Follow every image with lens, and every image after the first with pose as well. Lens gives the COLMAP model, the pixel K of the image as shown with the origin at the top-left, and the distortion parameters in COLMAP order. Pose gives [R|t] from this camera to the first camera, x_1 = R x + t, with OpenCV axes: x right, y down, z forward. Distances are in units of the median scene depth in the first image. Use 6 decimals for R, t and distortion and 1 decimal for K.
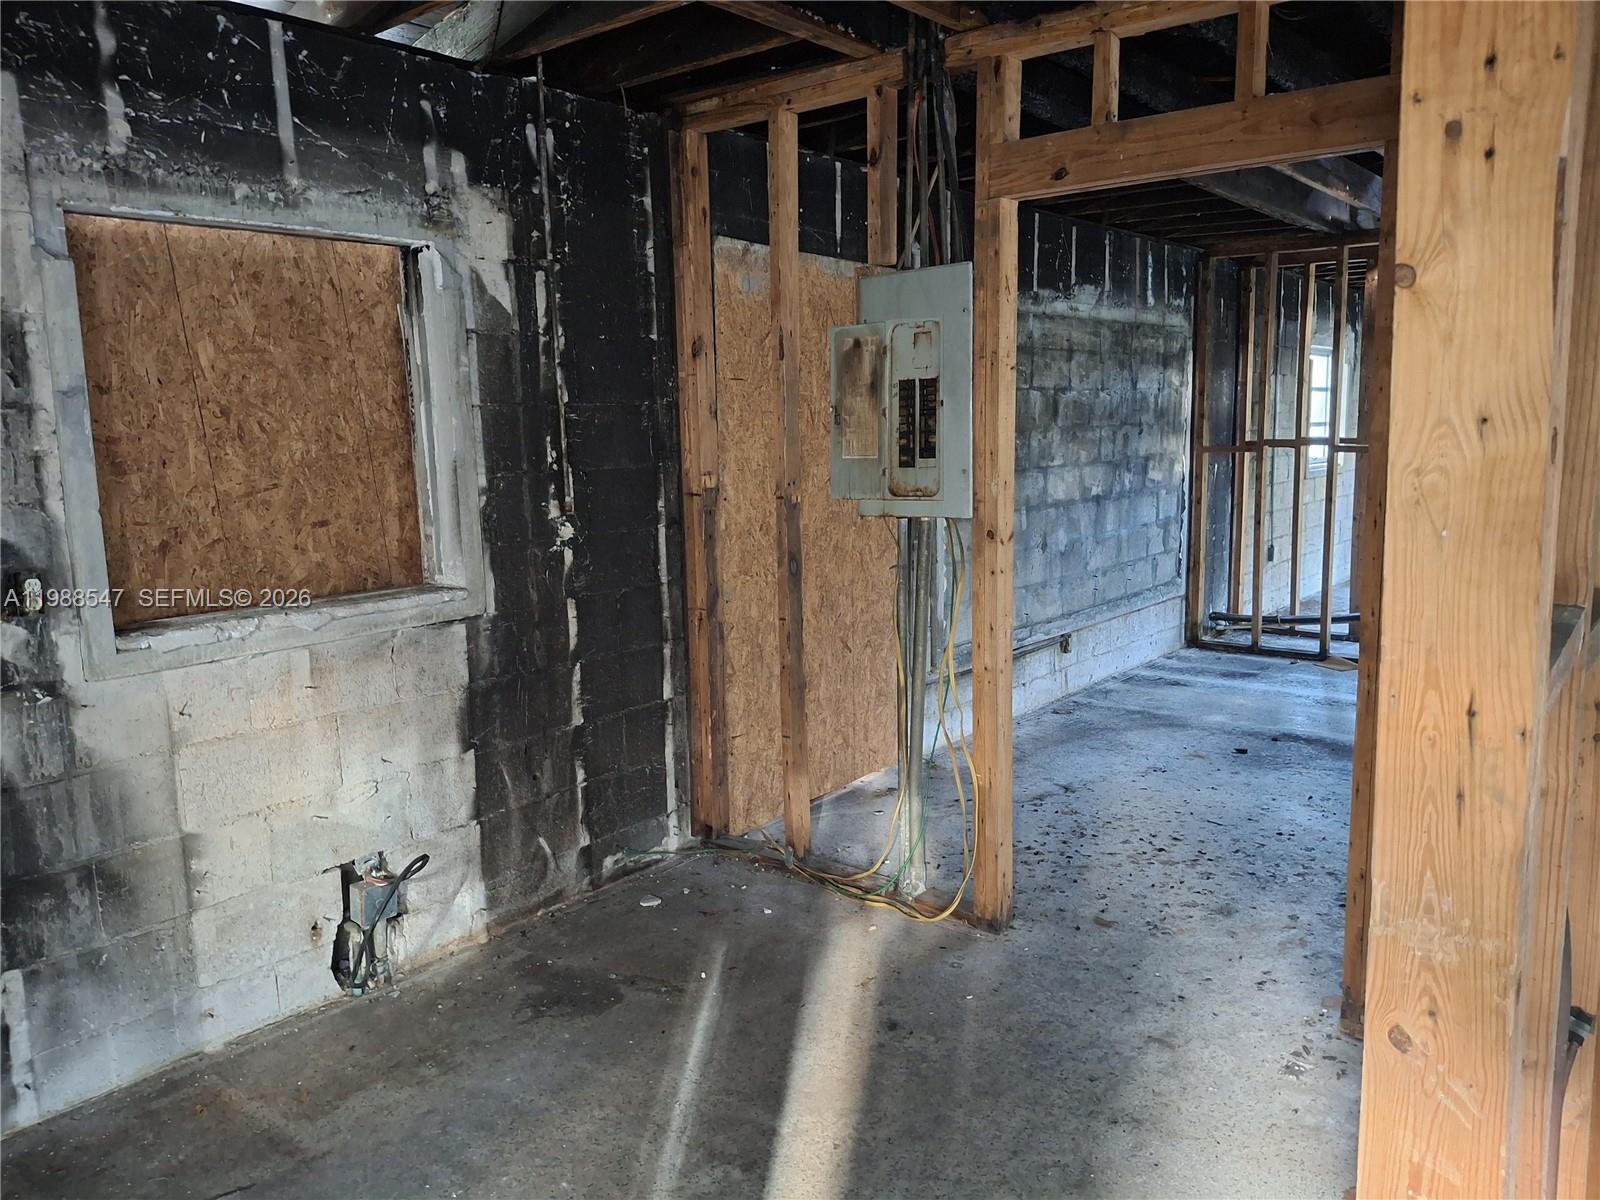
lens RADIAL K [[1184.3, 0, 791.0], [0, 1184.3, 603.5], [0, 0, 1]] dist [0.114552, -0.191106]
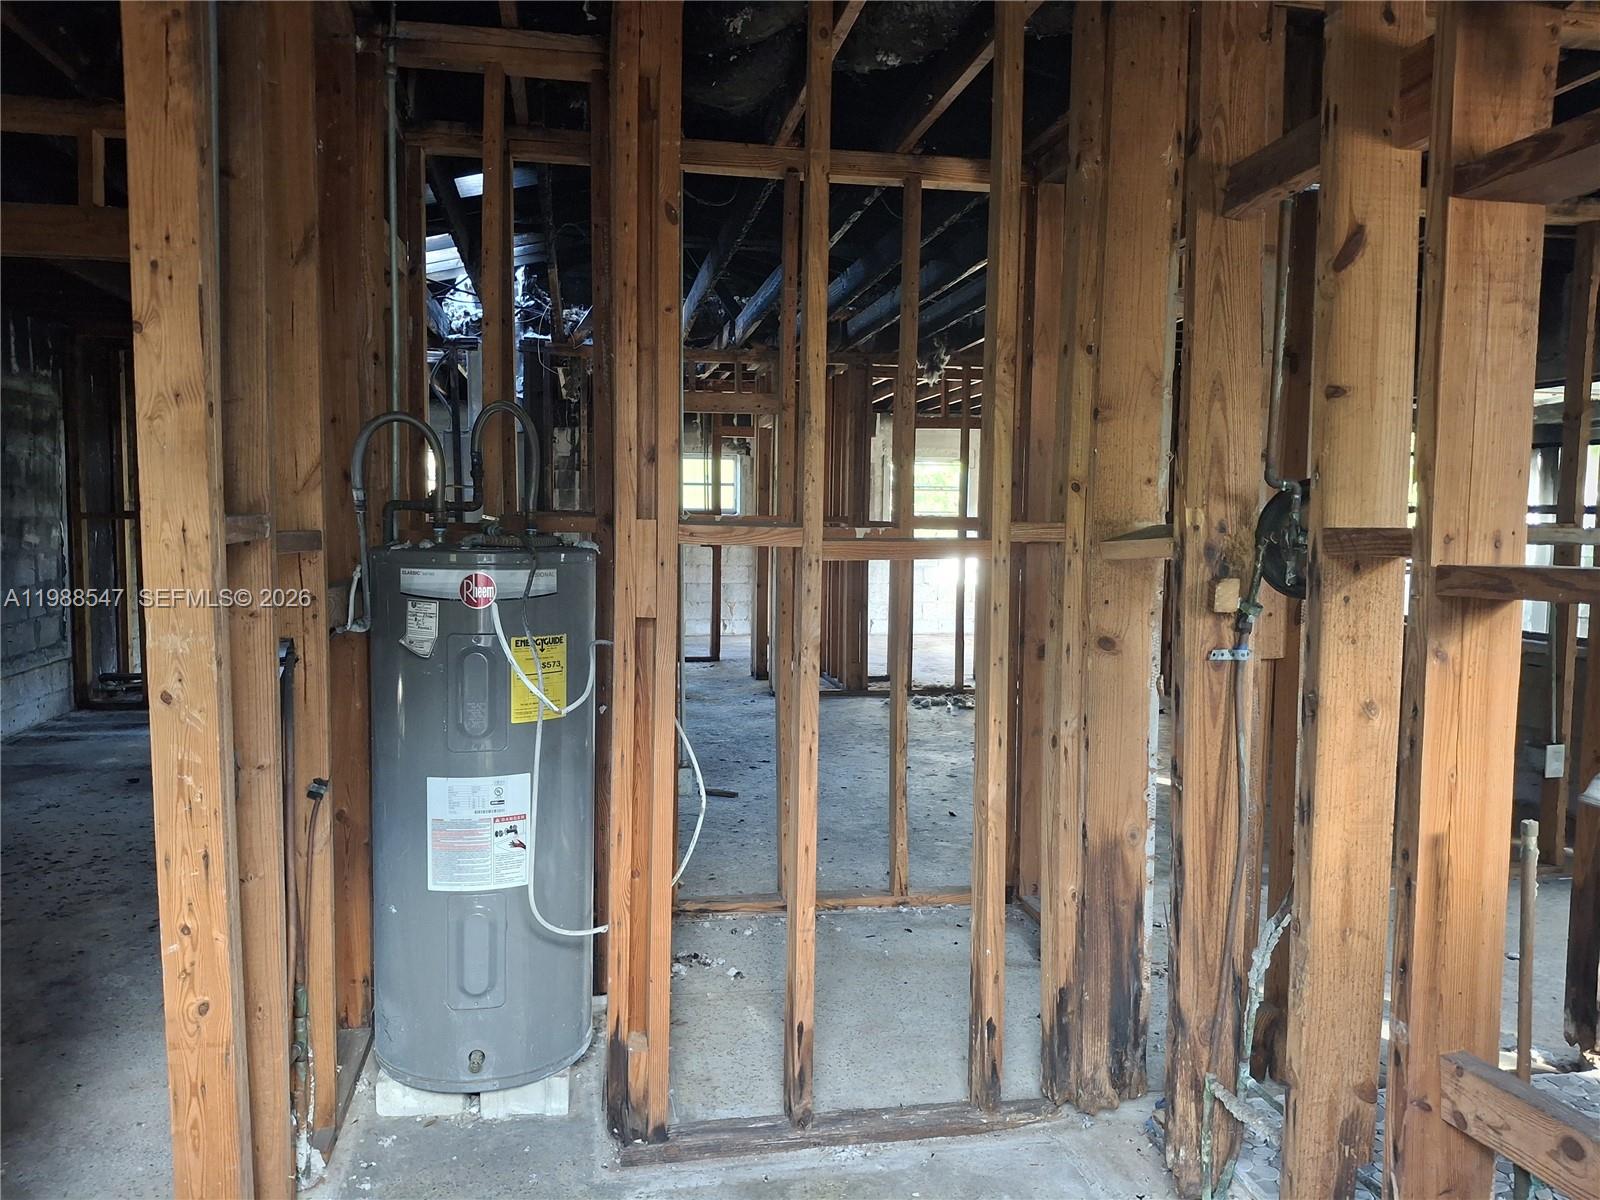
lens RADIAL K [[1190.2, 0, 793.9], [0, 1190.2, 603.8], [0, 0, 1]] dist [0.062184, -0.110207]
pose [[0.654476, -0.029526, 0.755506, -0.056438], [0.090411, 0.995124, -0.039431, 0.064928], [-0.750658, 0.094113, 0.653954, -0.195551]]
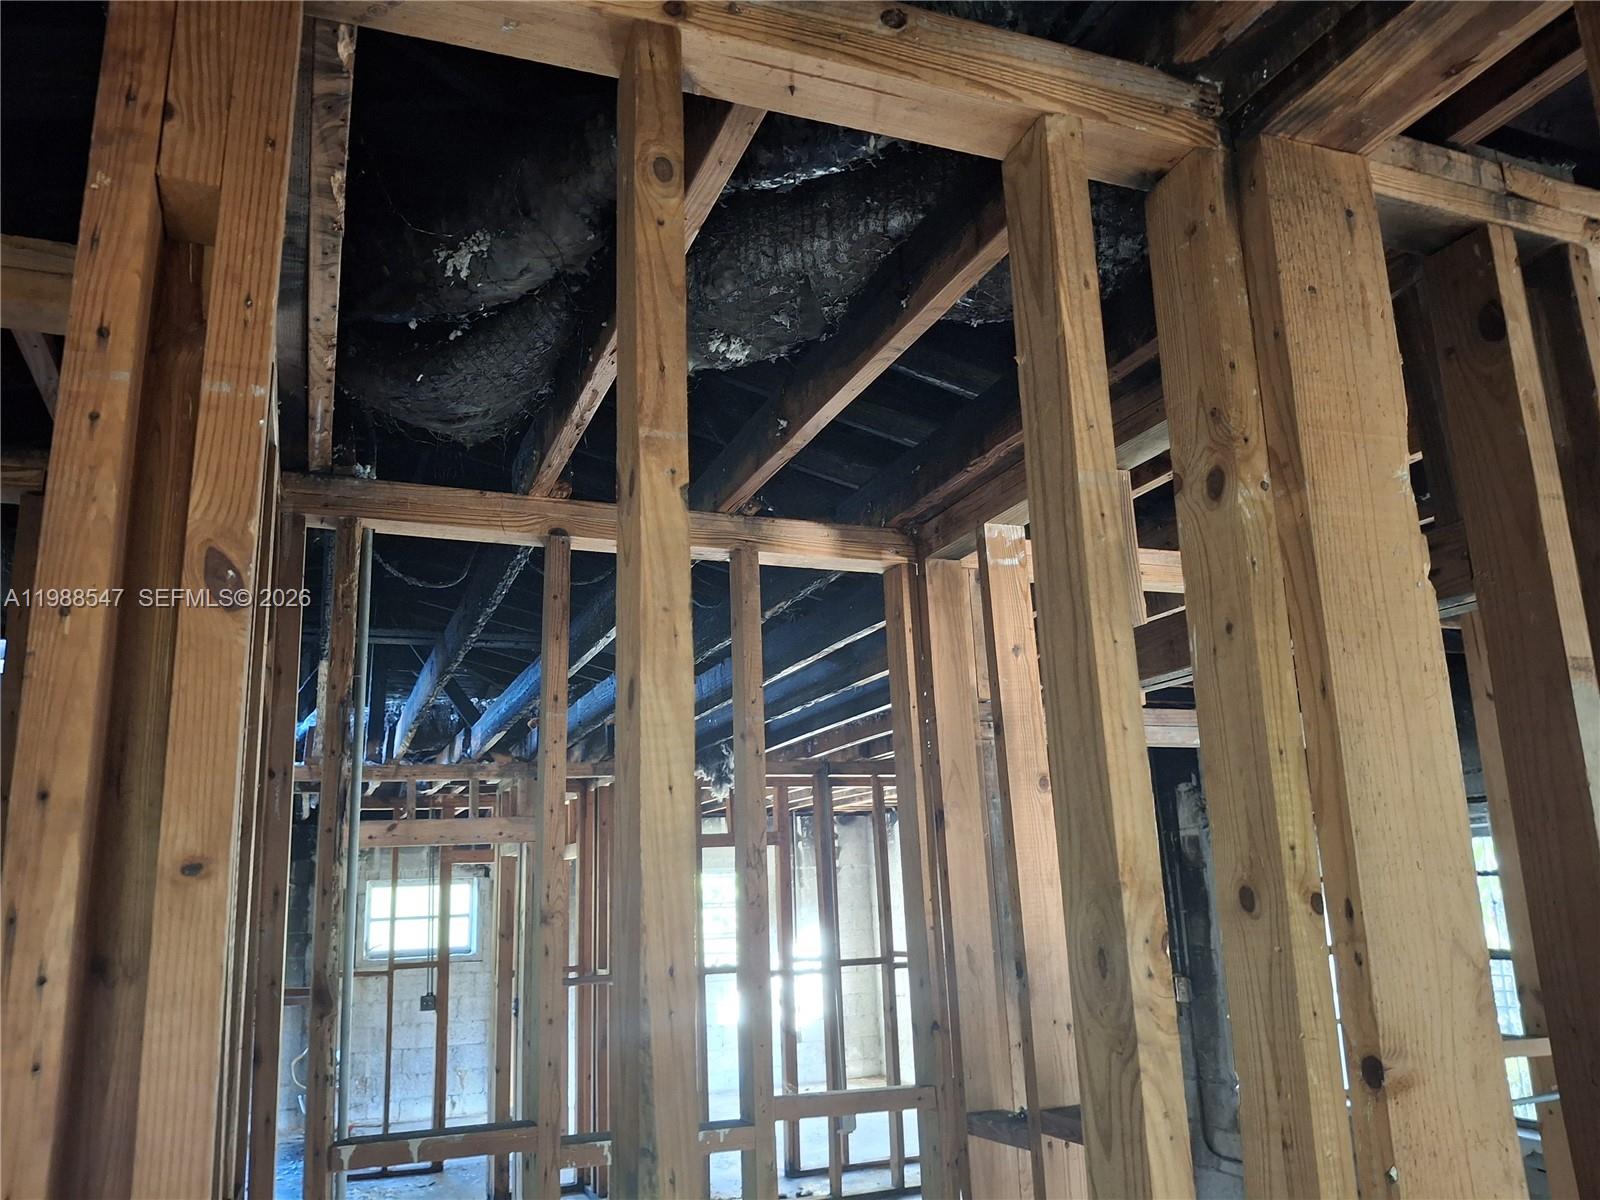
lens RADIAL K [[1179.9, 0, 791.6], [0, 1179.9, 584.6], [0, 0, 1]] dist [0.099410, -0.203825]
pose [[0.490125, 0.215599, 0.844568, 0.186576], [0.164340, 0.928694, -0.332445, -0.051936], [-0.856020, 0.301736, 0.419744, 0.013242]]
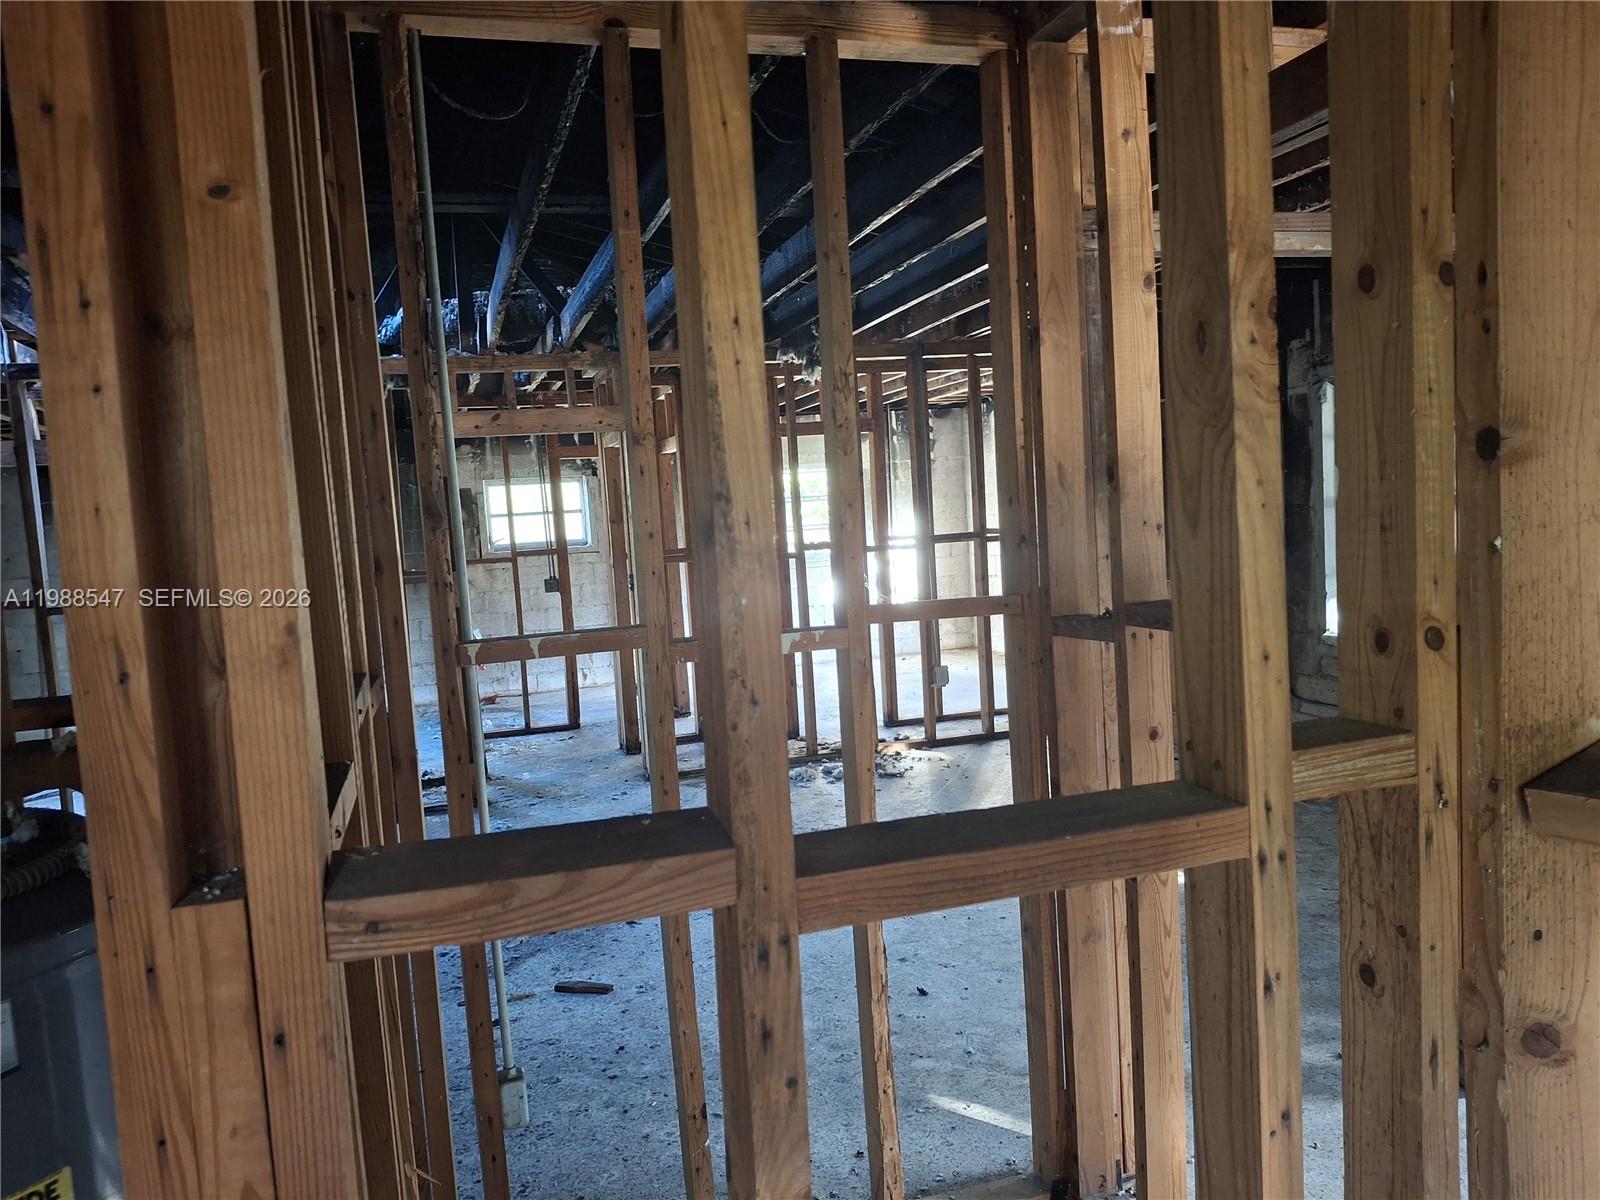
lens RADIAL K [[1177.0, 0, 784.3], [0, 1177.0, 593.6], [0, 0, 1]] dist [0.124326, -0.294950]
pose [[0.565283, -0.075191, 0.821463, 0.202428], [0.176915, 0.983716, -0.031700, -0.016119], [-0.805702, 0.163248, 0.569380, 0.025116]]
